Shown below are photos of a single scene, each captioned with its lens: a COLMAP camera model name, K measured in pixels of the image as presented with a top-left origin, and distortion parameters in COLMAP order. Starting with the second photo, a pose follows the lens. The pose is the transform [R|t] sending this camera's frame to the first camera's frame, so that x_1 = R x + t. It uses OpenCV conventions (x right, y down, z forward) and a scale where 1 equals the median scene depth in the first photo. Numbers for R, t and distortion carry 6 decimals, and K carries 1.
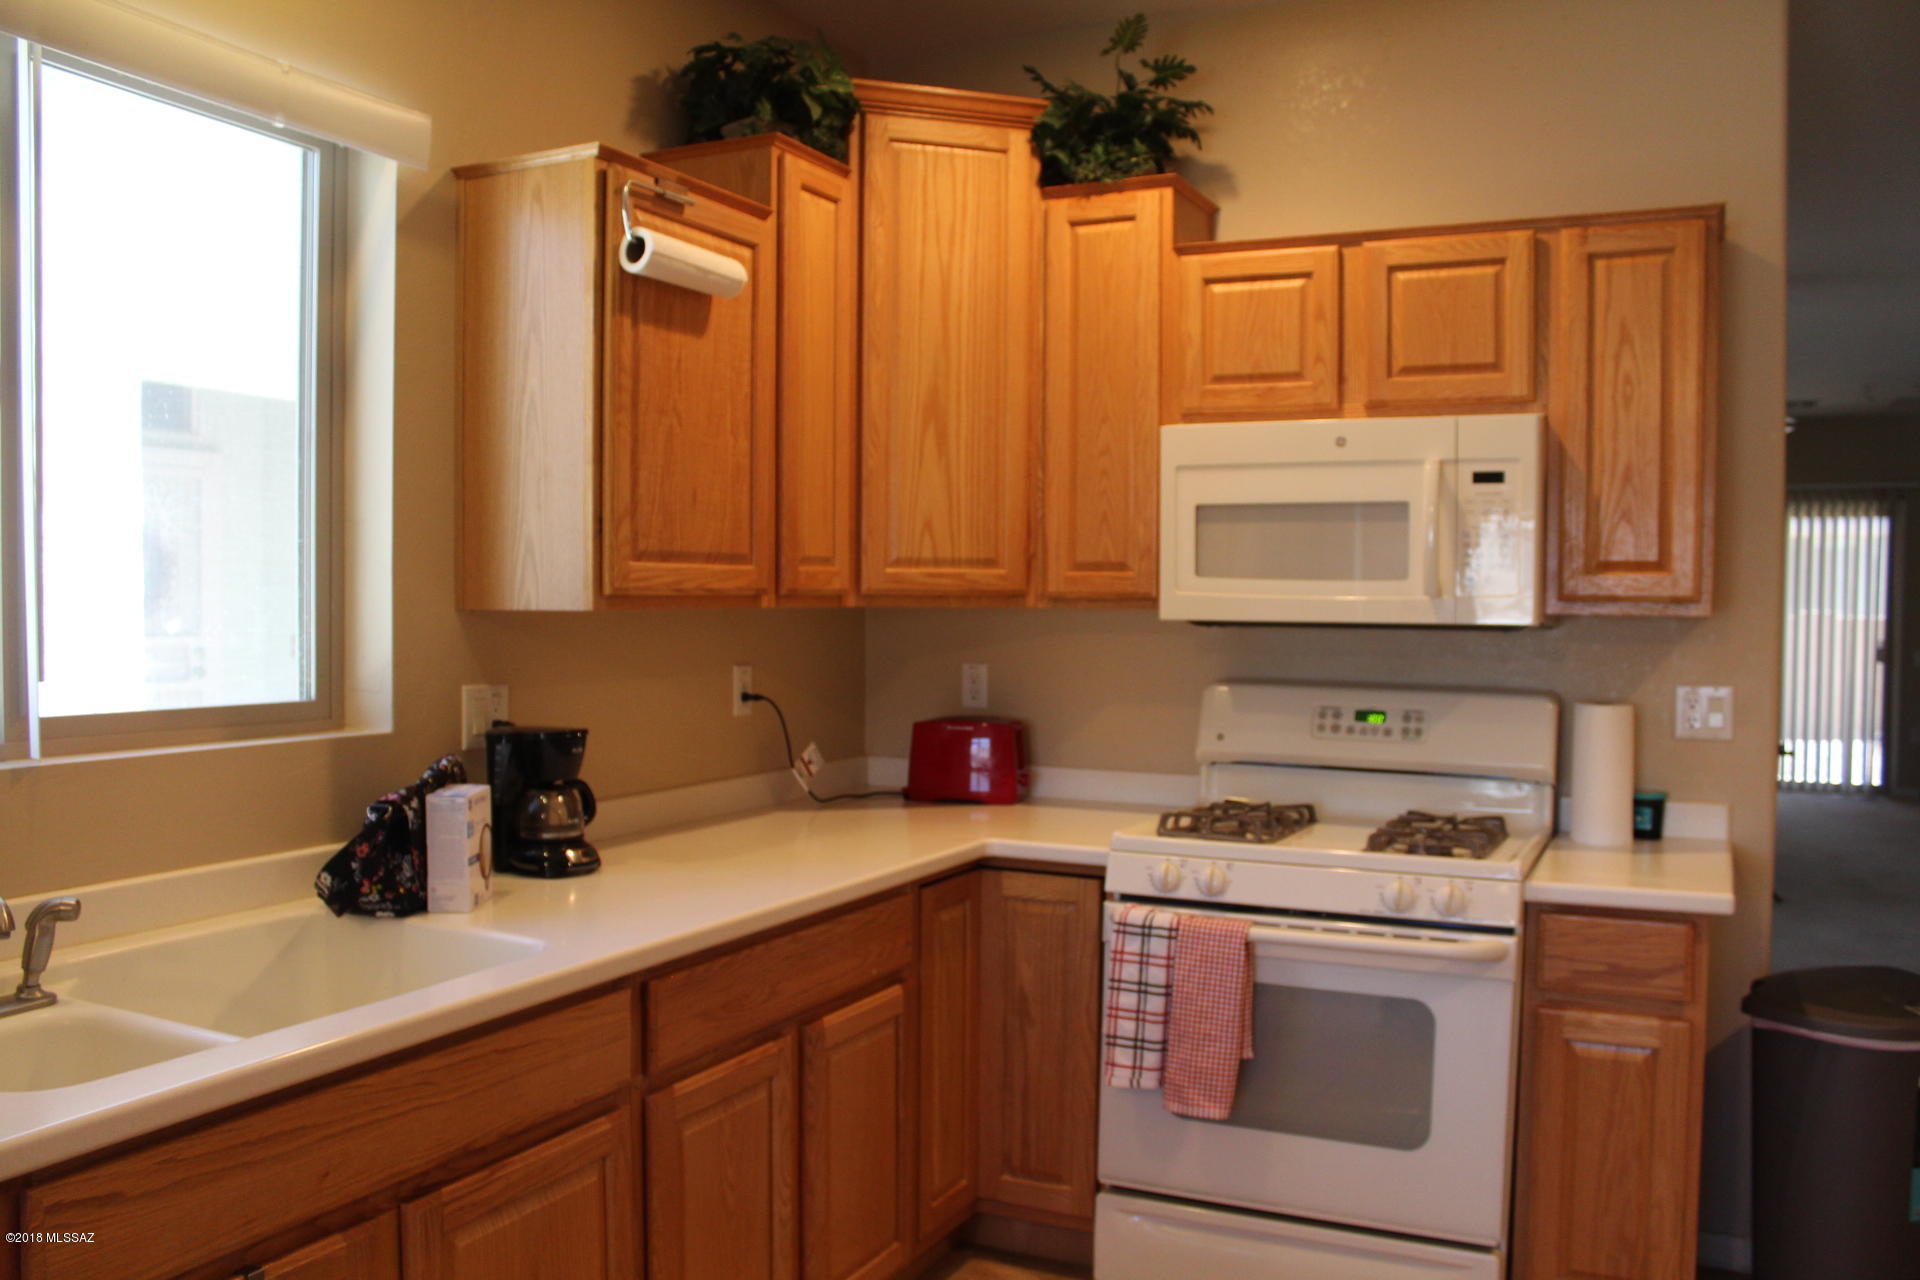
lens RADIAL K [[1574.1, 0, 952.8], [0, 1574.1, 642.2], [0, 0, 1]] dist [-0.161428, 0.135079]
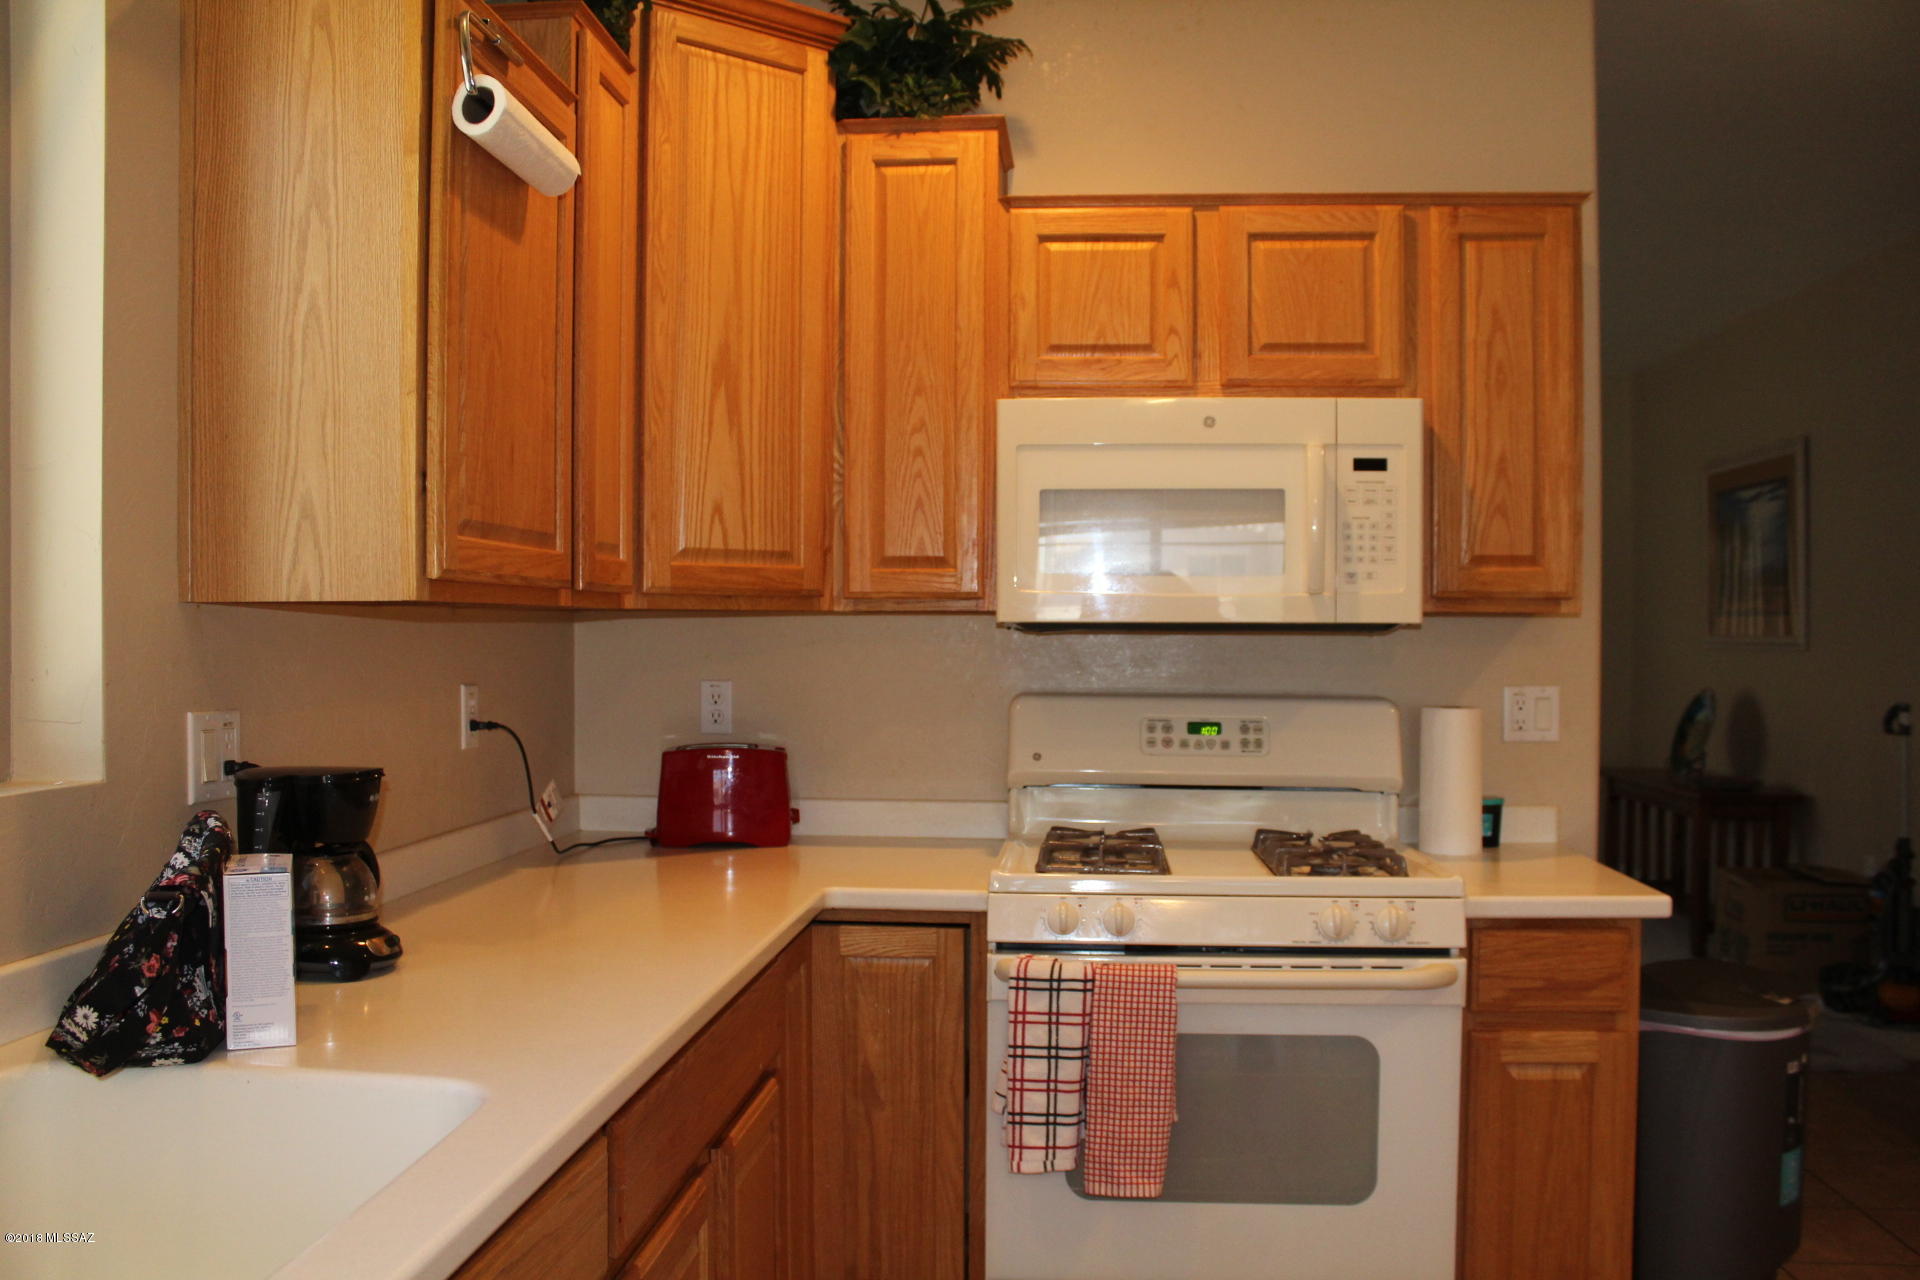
lens RADIAL K [[1574.1, 0, 969.2], [0, 1574.1, 653.5], [0, 0, 1]] dist [-0.161428, 0.135079]
pose [[0.931982, -0.009833, 0.362371, -0.219880], [0.014881, 0.999827, -0.011142, 0.013684], [-0.362199, 0.015777, 0.931967, 0.220071]]
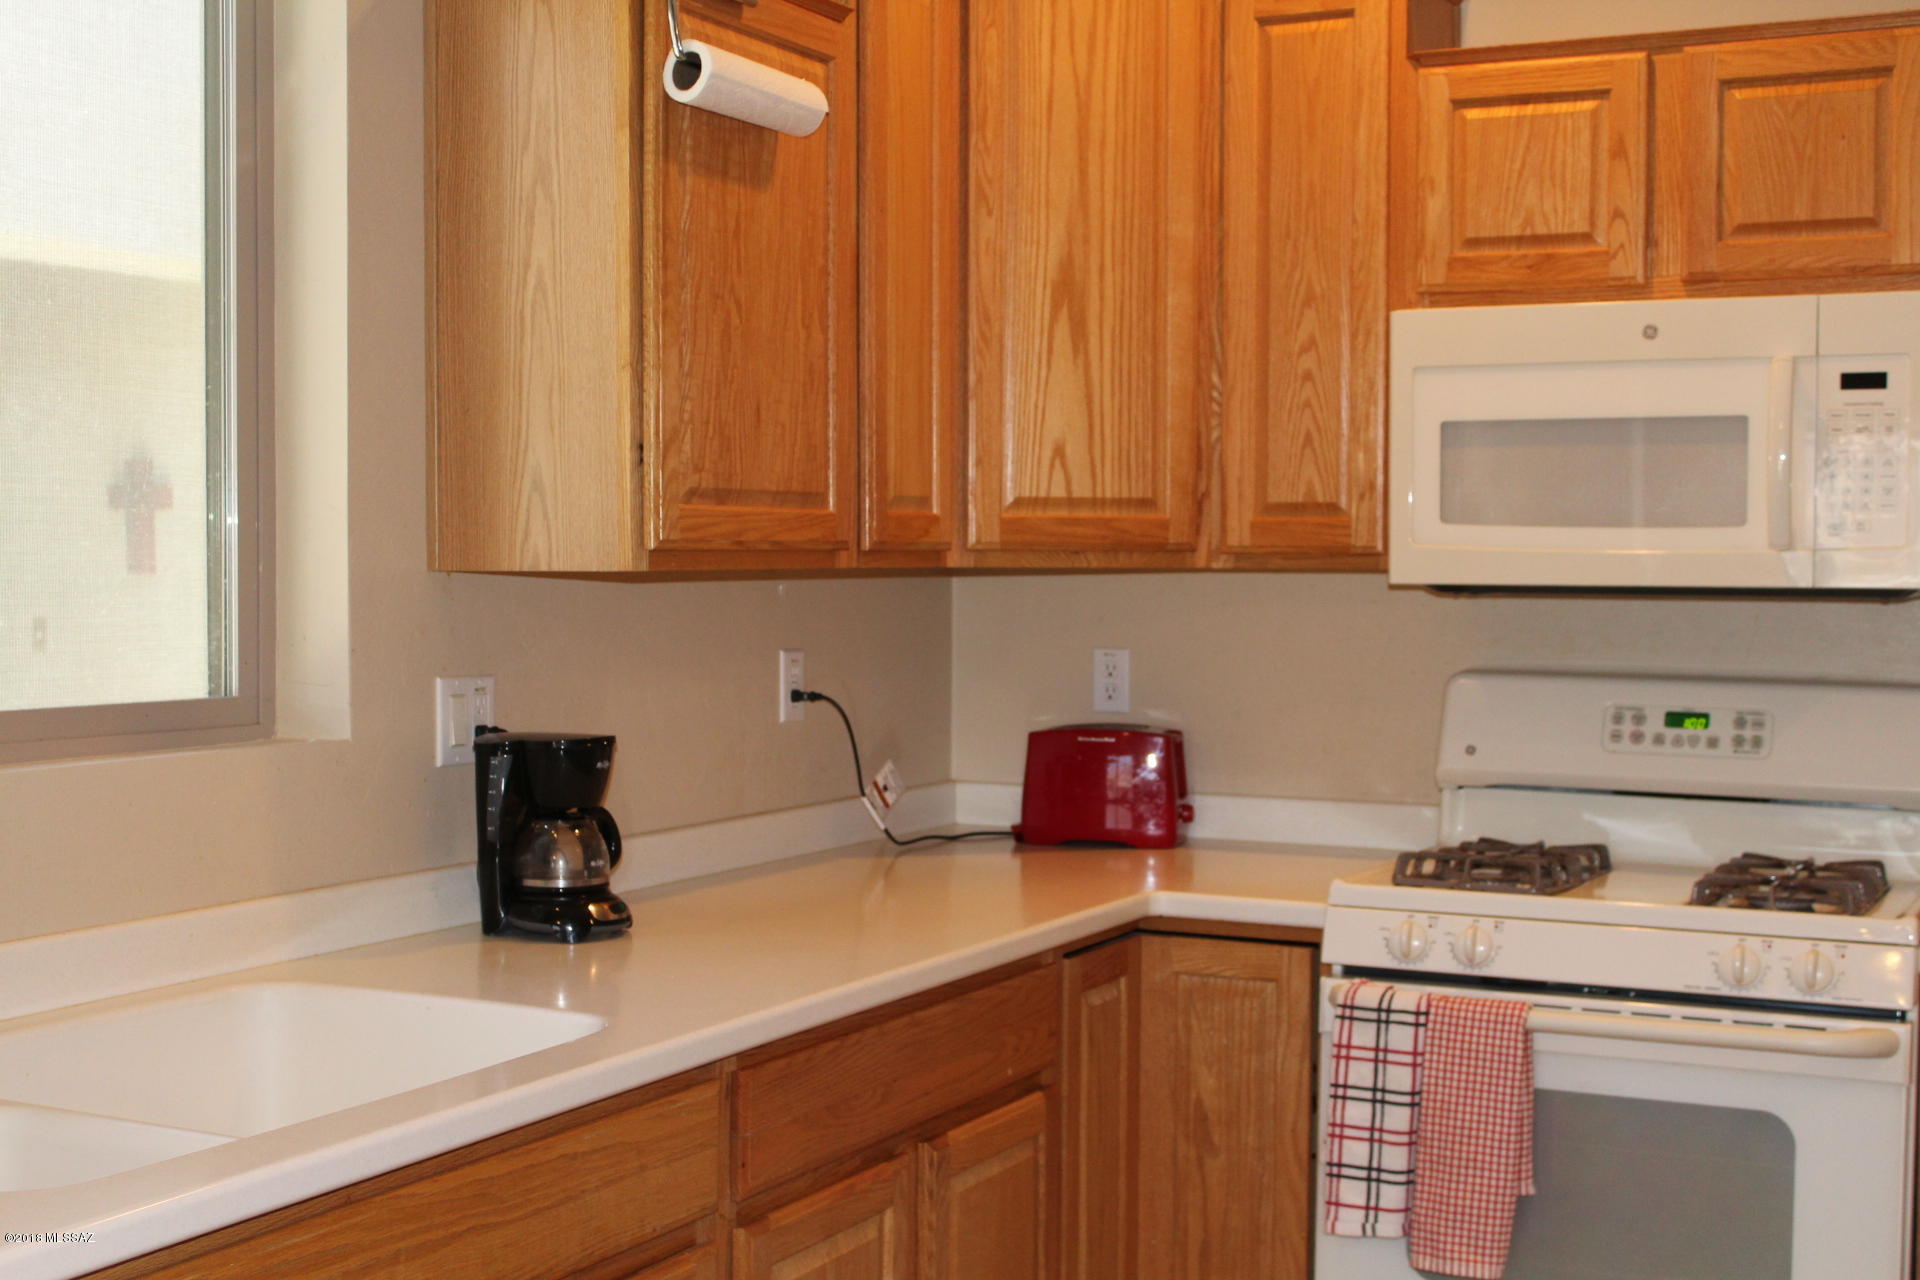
lens RADIAL K [[2429.9, 0, 952.3], [0, 2429.9, 655.4], [0, 0, 1]] dist [-0.057705, 0.000000]
pose [[0.999947, -0.002753, -0.009893, -0.061597], [0.002865, 0.999933, 0.011258, 0.005682], [0.009862, -0.011286, 0.999888, -0.112090]]
